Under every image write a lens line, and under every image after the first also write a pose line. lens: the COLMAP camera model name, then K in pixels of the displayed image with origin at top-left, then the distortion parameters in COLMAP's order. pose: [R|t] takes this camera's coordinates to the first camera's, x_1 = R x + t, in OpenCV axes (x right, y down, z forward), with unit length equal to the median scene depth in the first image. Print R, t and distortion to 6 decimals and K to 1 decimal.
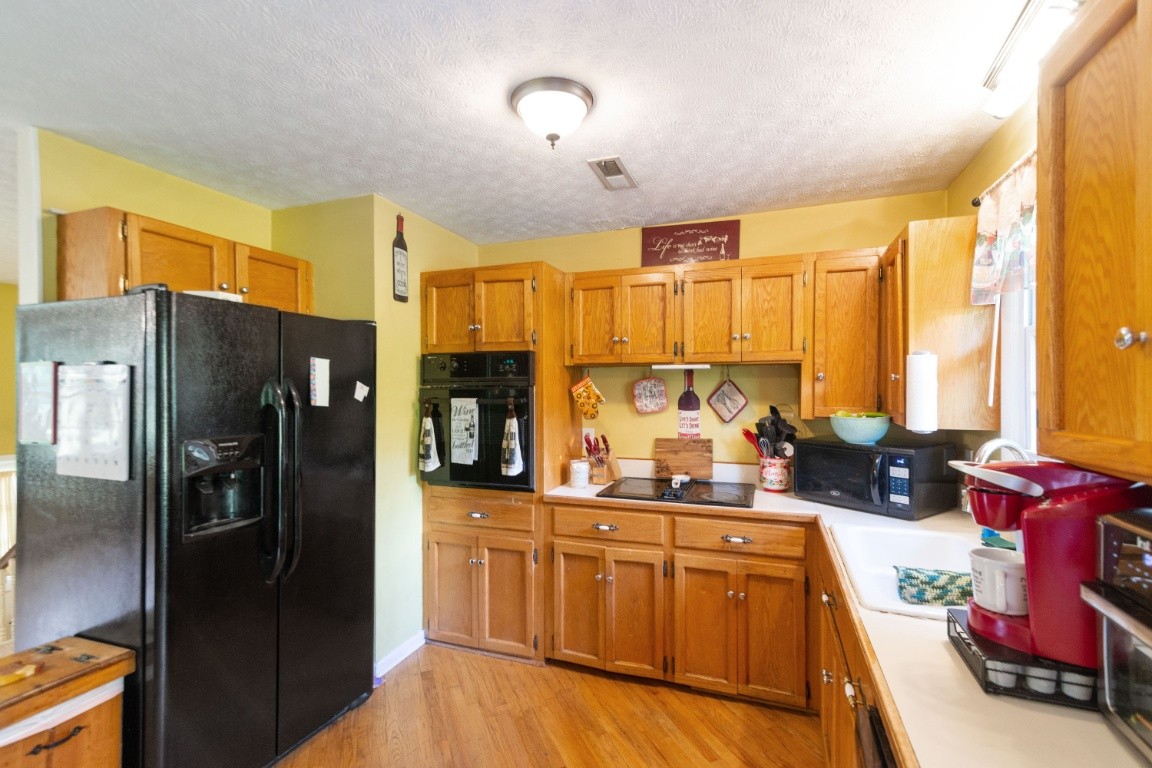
lens RADIAL K [[524.4, 0, 570.2], [0, 524.4, 390.5], [0, 0, 1]] dist [0.015400, -0.000532]
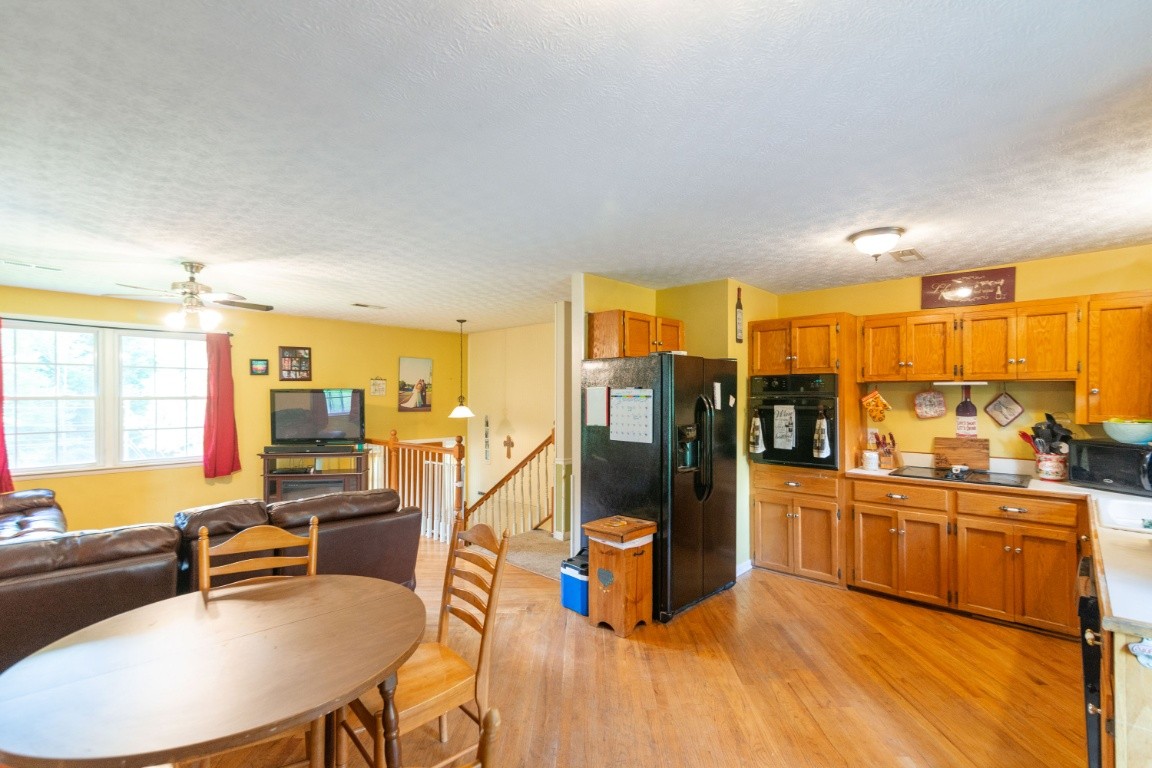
lens RADIAL K [[524.4, 0, 570.2], [0, 524.4, 390.5], [0, 0, 1]] dist [0.015400, -0.000532]
pose [[0.922647, -0.001674, -0.385643, -0.192648], [-0.001701, 0.999963, -0.008409, -0.014623], [0.385643, 0.008415, 0.922610, -0.648463]]
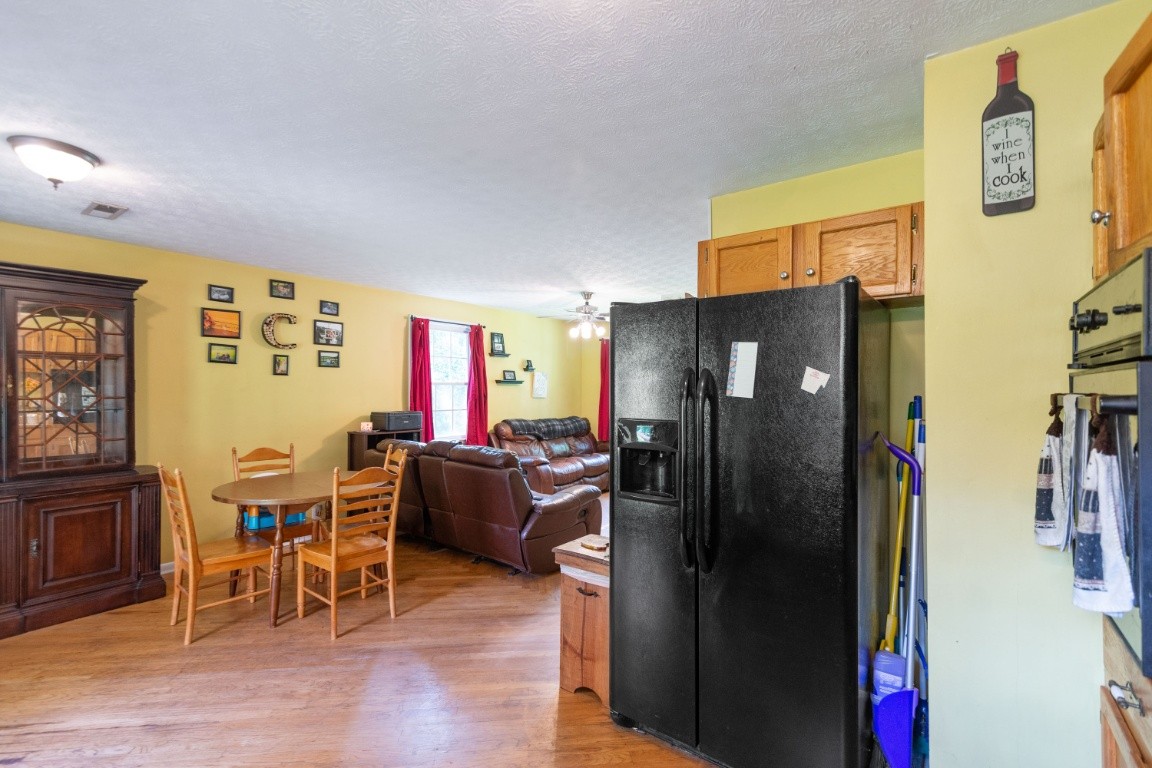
lens RADIAL K [[521.4, 0, 571.9], [0, 521.4, 388.5], [0, 0, 1]] dist [0.015547, -0.000497]
pose [[-0.269833, -0.000315, -0.962907, 0.328510], [-0.005114, 0.999986, 0.001106, 0.012203], [0.962894, 0.005223, -0.269831, 0.746547]]
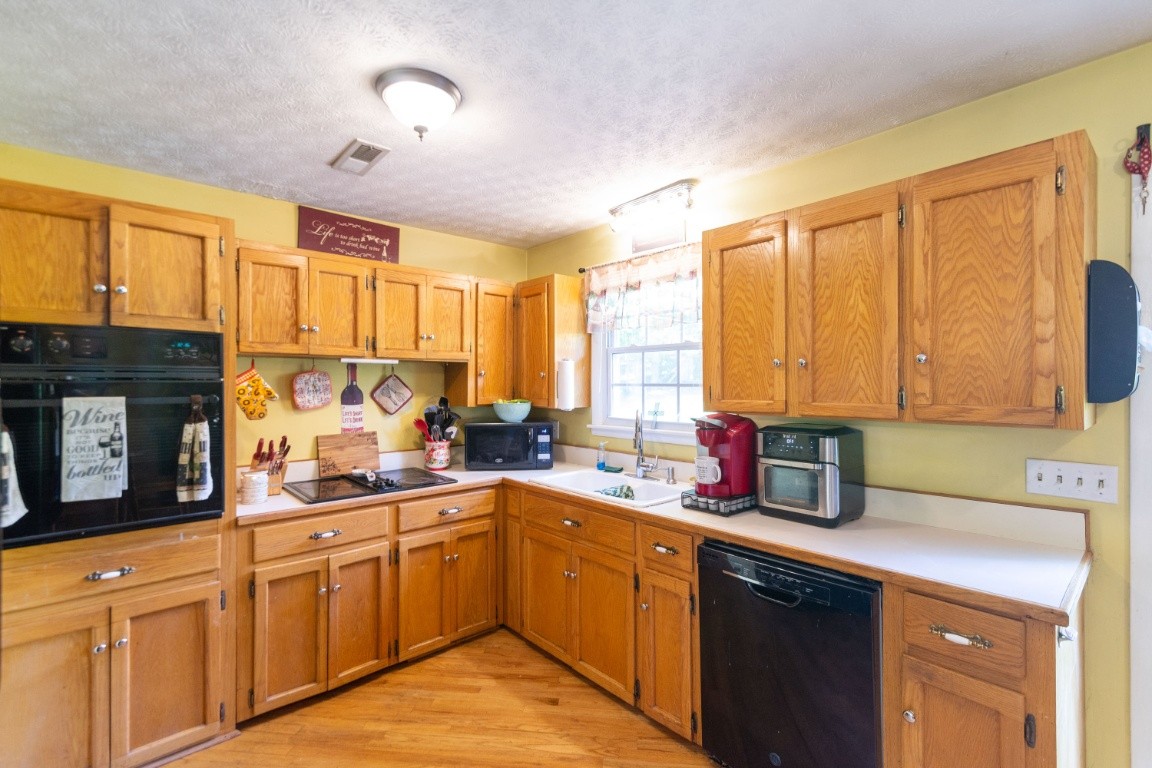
lens RADIAL K [[519.4, 0, 571.8], [0, 519.4, 386.0], [0, 0, 1]] dist [0.013770, -0.000745]
pose [[0.470255, -0.004439, 0.882519, -0.508927], [0.004855, 0.999985, 0.002443, 0.002577], [-0.882517, 0.003136, 0.470270, 0.189271]]
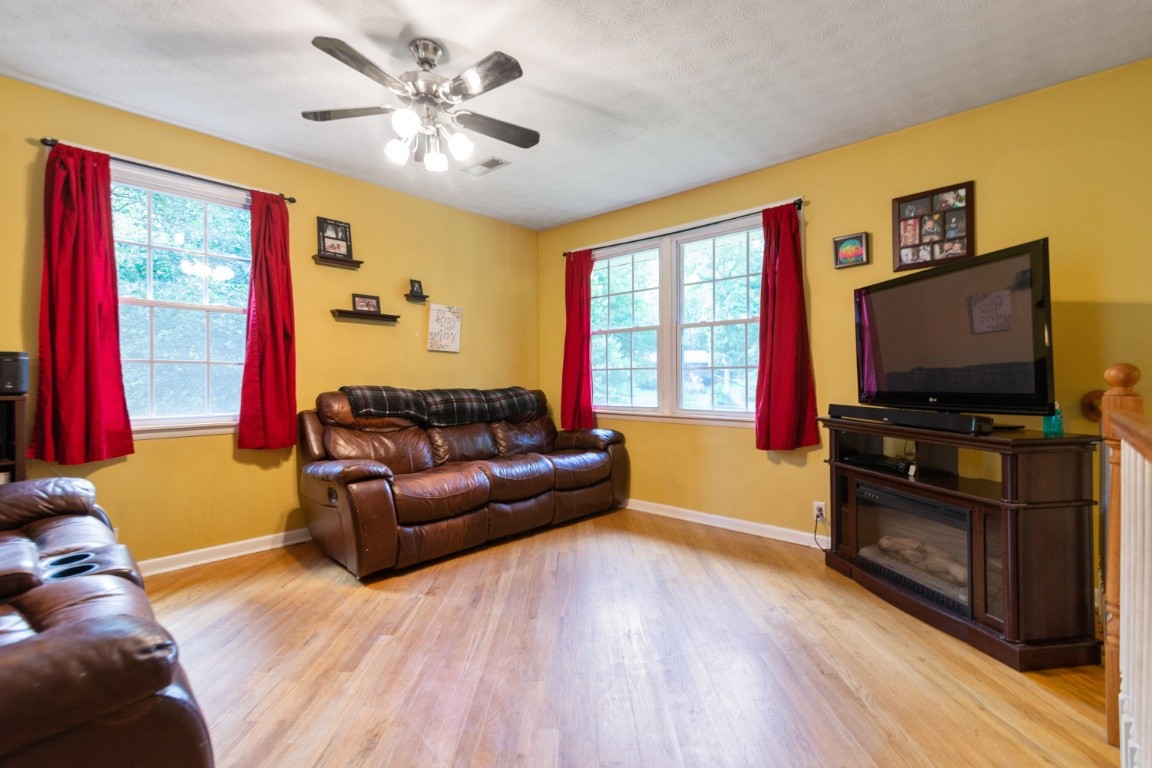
lens RADIAL K [[525.0, 0, 572.2], [0, 525.0, 377.9], [0, 0, 1]] dist [0.013782, -0.000487]
pose [[-0.376077, -0.006009, -0.926569, -0.981035], [0.001615, 0.999973, -0.007140, 0.151574], [0.926587, -0.004182, -0.376057, 0.763656]]
